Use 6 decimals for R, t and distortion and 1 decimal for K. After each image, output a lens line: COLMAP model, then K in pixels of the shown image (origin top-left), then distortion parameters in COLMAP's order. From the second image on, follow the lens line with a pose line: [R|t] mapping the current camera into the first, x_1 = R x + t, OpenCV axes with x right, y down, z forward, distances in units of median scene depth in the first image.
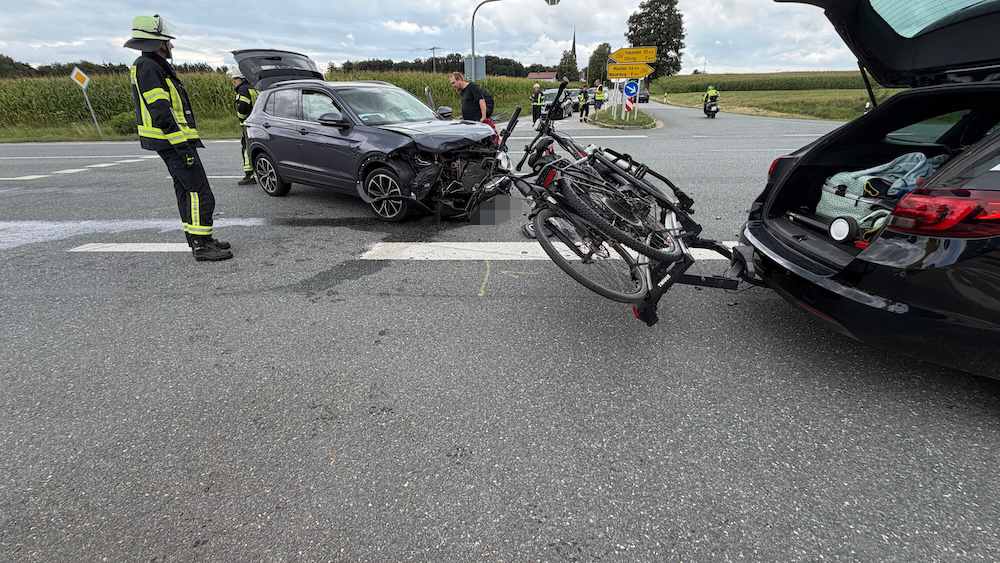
lens RADIAL K [[390.7, 0, 497.5], [0, 390.7, 274.9], [0, 0, 1]] dist [0.001027, 0.000296]
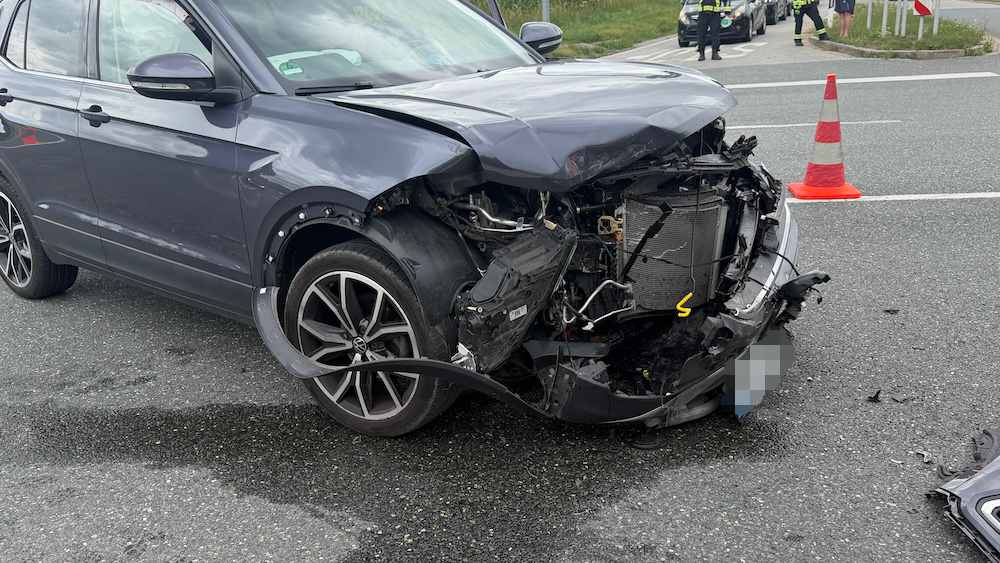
lens RADIAL K [[809.7, 0, 501.4], [0, 809.7, 283.9], [0, 0, 1]] dist [0.052239, -0.031697]
pose [[0.994982, -0.006633, -0.099829, -0.133161], [-0.003028, 0.995346, -0.096315, -0.191593], [0.100004, 0.096134, 0.990332, 0.452396]]
